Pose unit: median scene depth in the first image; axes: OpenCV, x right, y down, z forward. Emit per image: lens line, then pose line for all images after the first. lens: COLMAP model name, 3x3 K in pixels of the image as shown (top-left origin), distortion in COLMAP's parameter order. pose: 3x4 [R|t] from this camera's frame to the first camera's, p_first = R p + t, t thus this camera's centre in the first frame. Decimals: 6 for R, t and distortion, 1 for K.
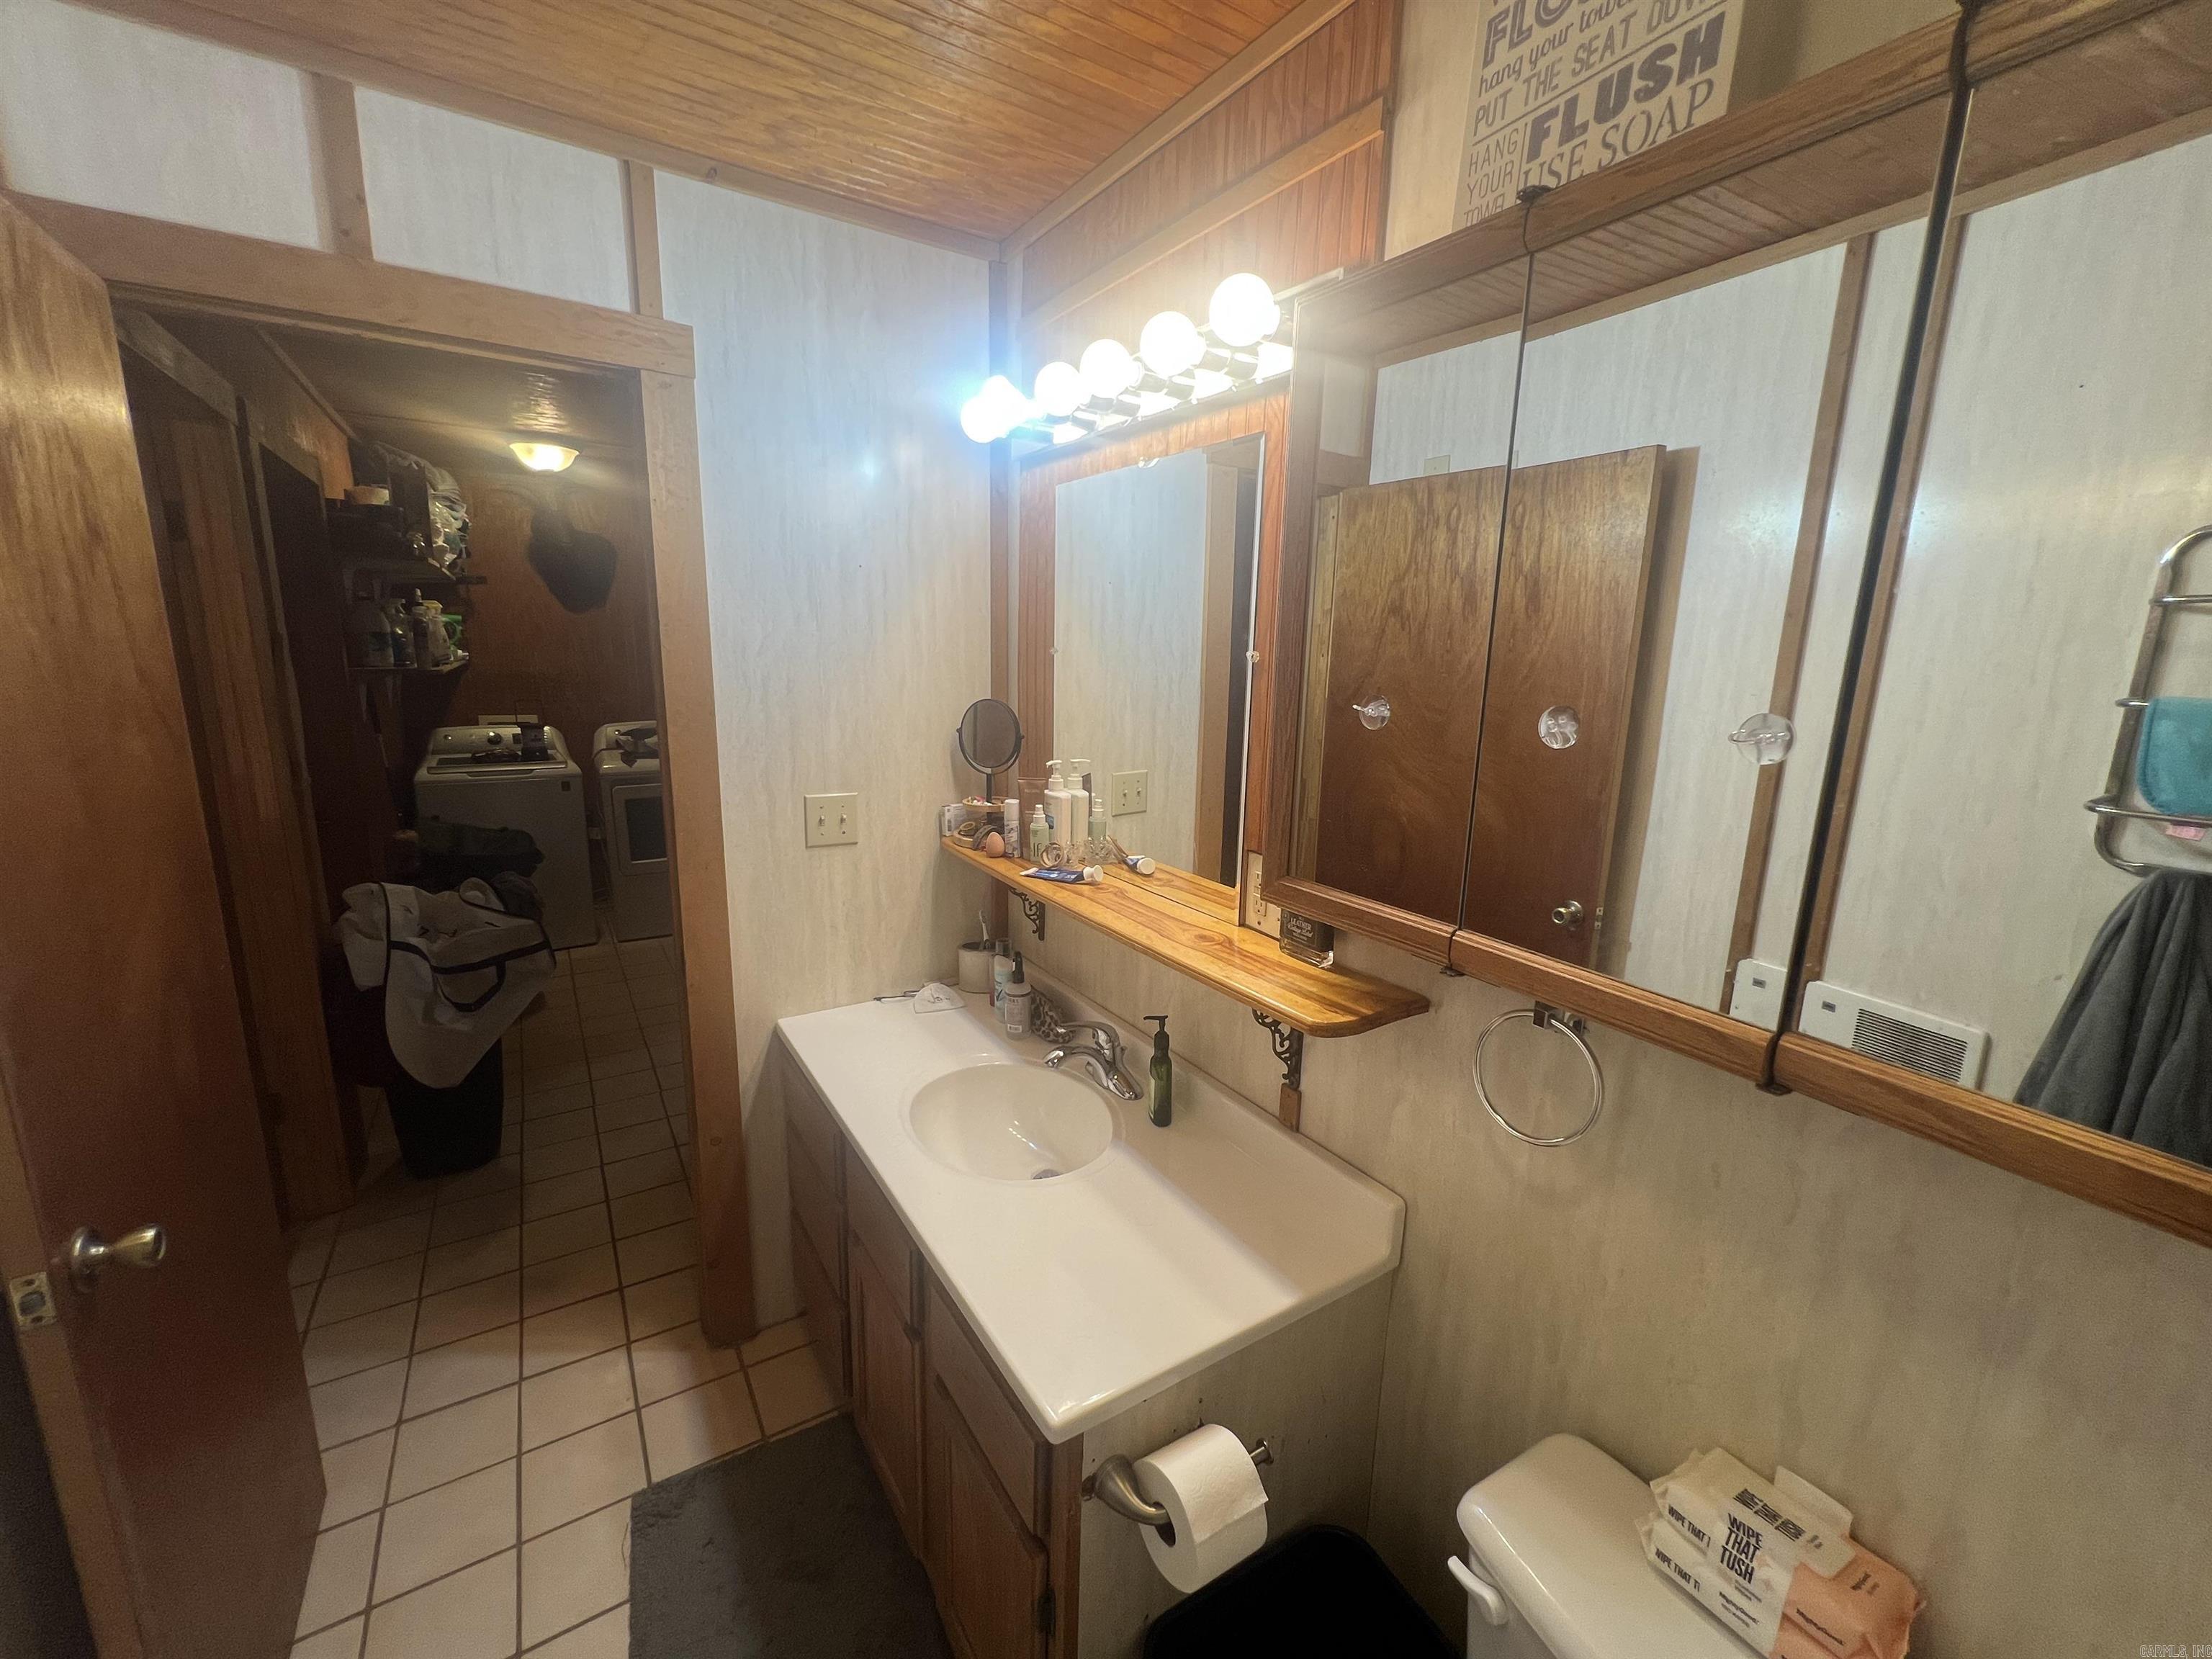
lens RADIAL K [[885.3, 0, 1103.6], [0, 885.3, 827.2], [0, 0, 1]] dist [-0.002786, 0.001169]
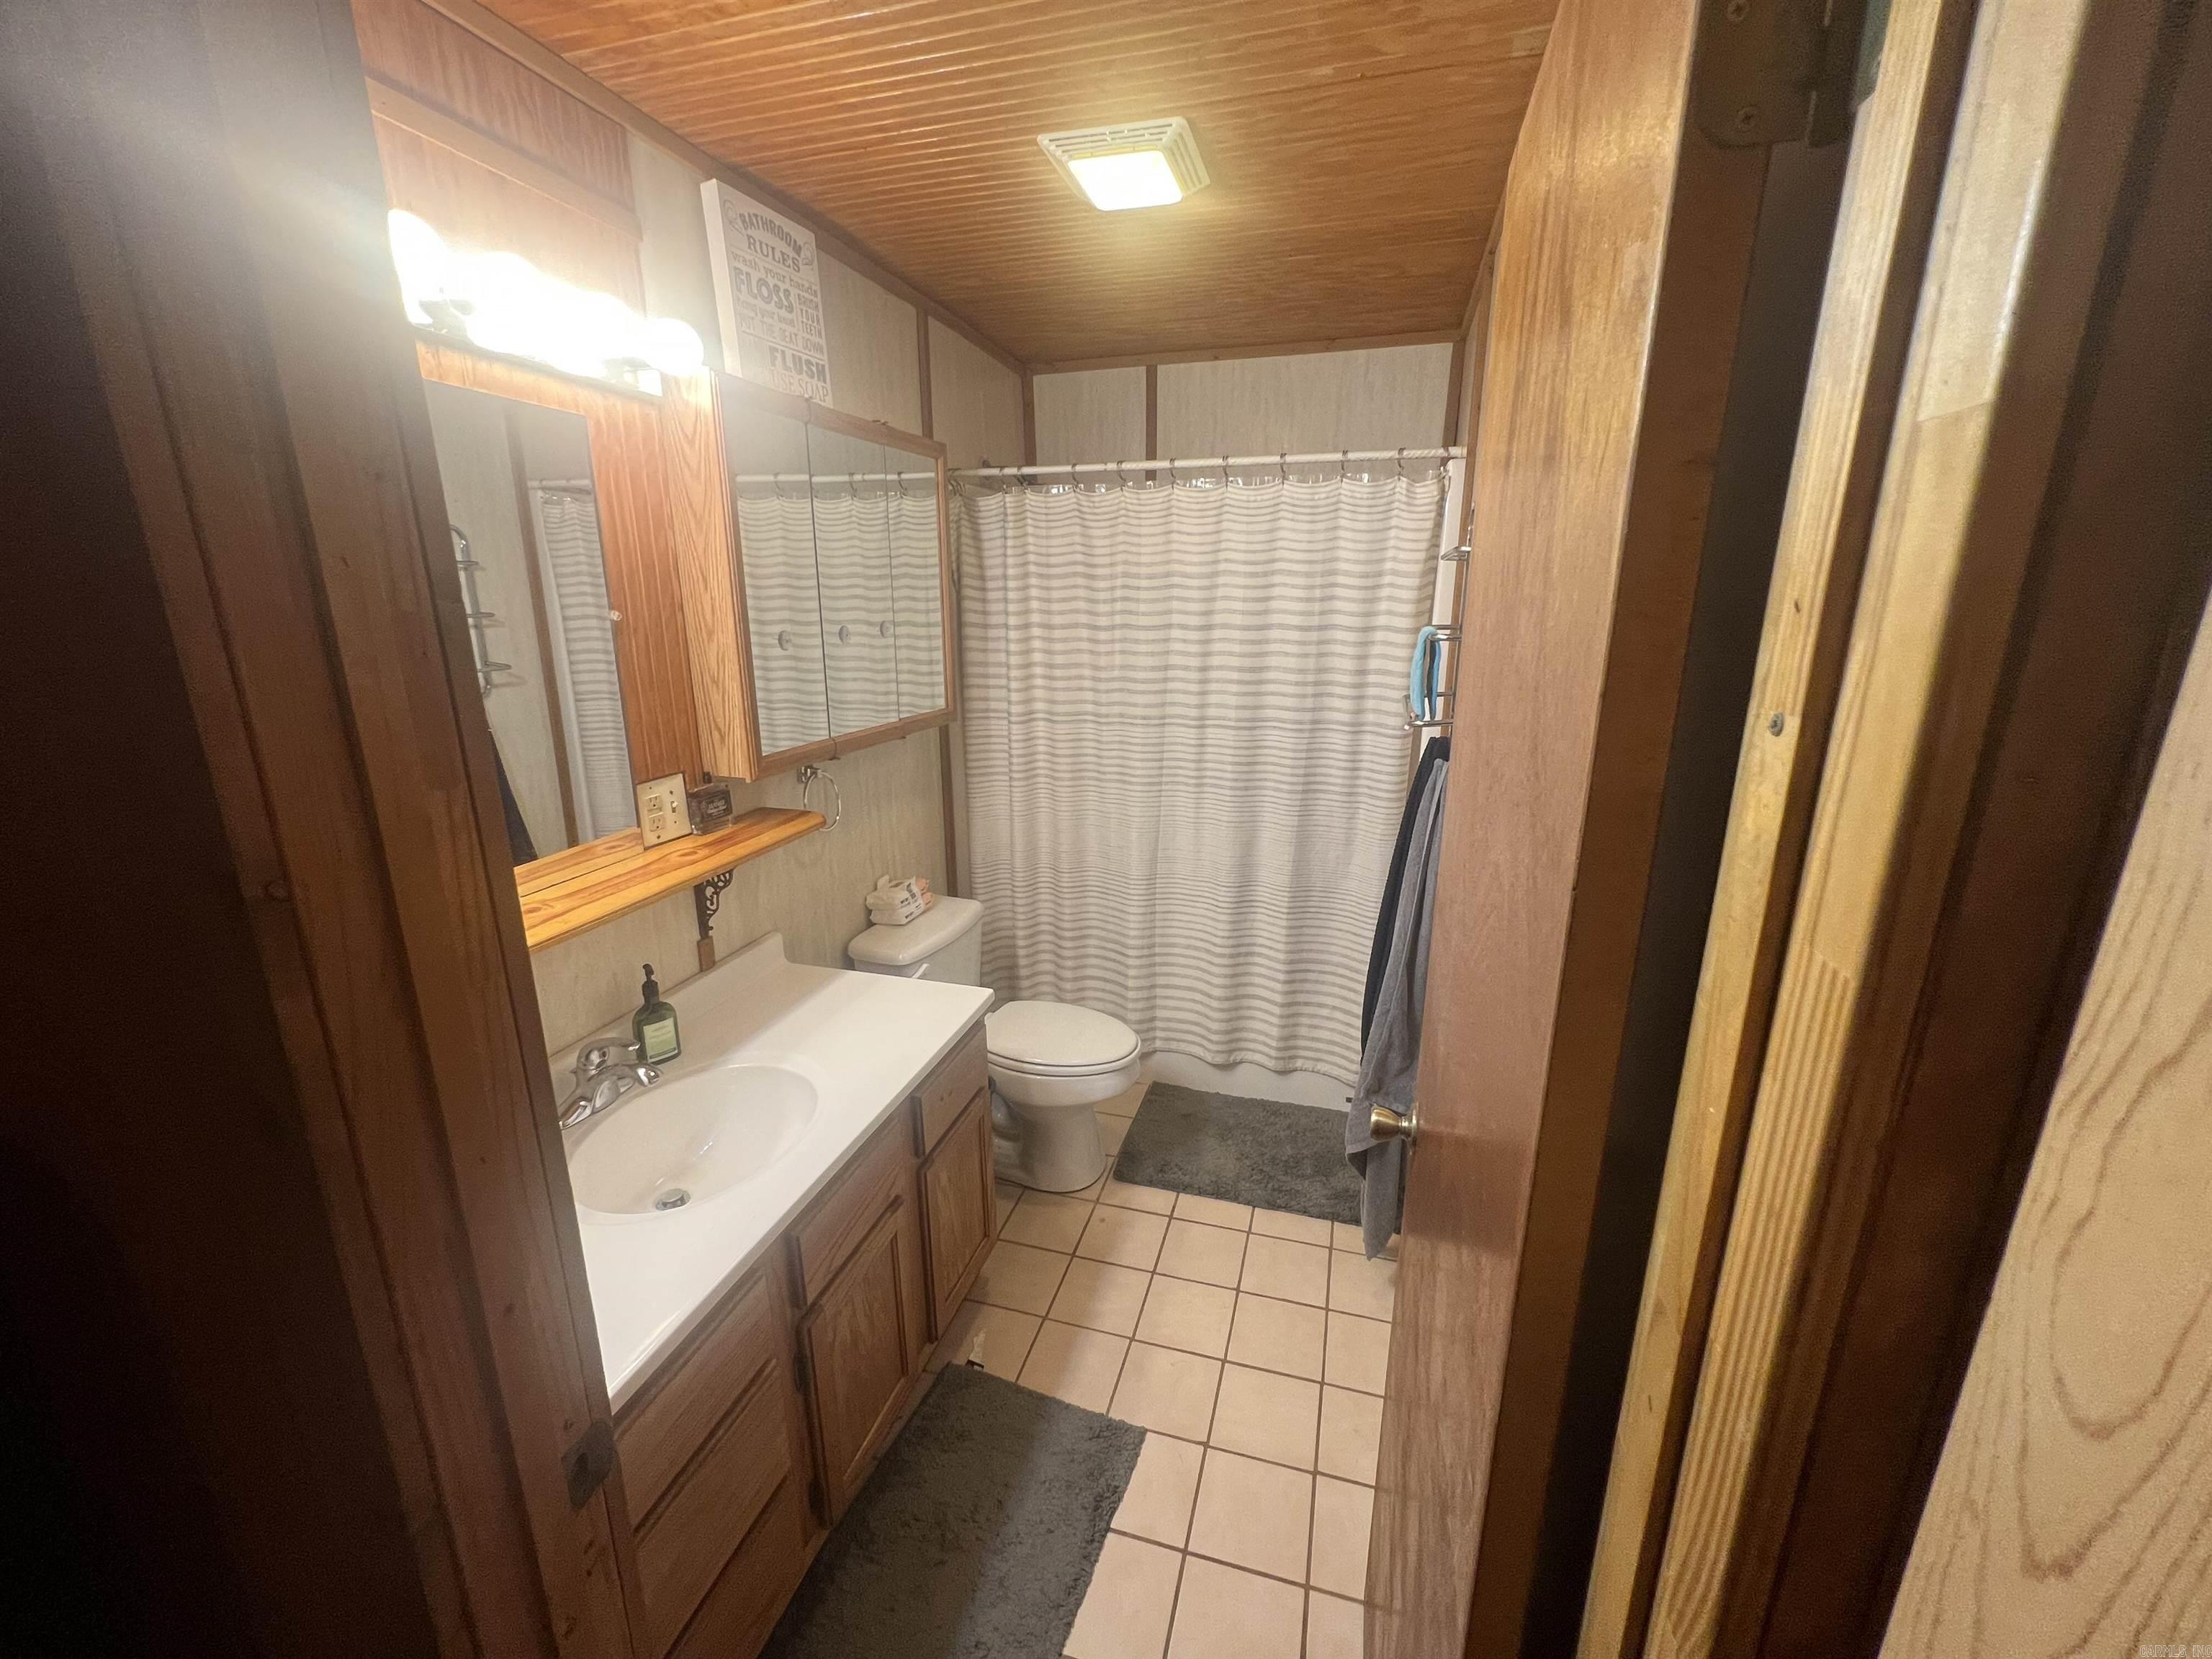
lens RADIAL K [[885.3, 0, 1110.1], [0, 885.3, 829.3], [0, 0, 1]] dist [-0.002786, 0.001169]
pose [[-0.659485, -0.213697, 0.720703, -1.944106], [0.137382, 0.908332, 0.395043, -0.519887], [-0.739057, 0.359536, -0.569673, 2.181161]]
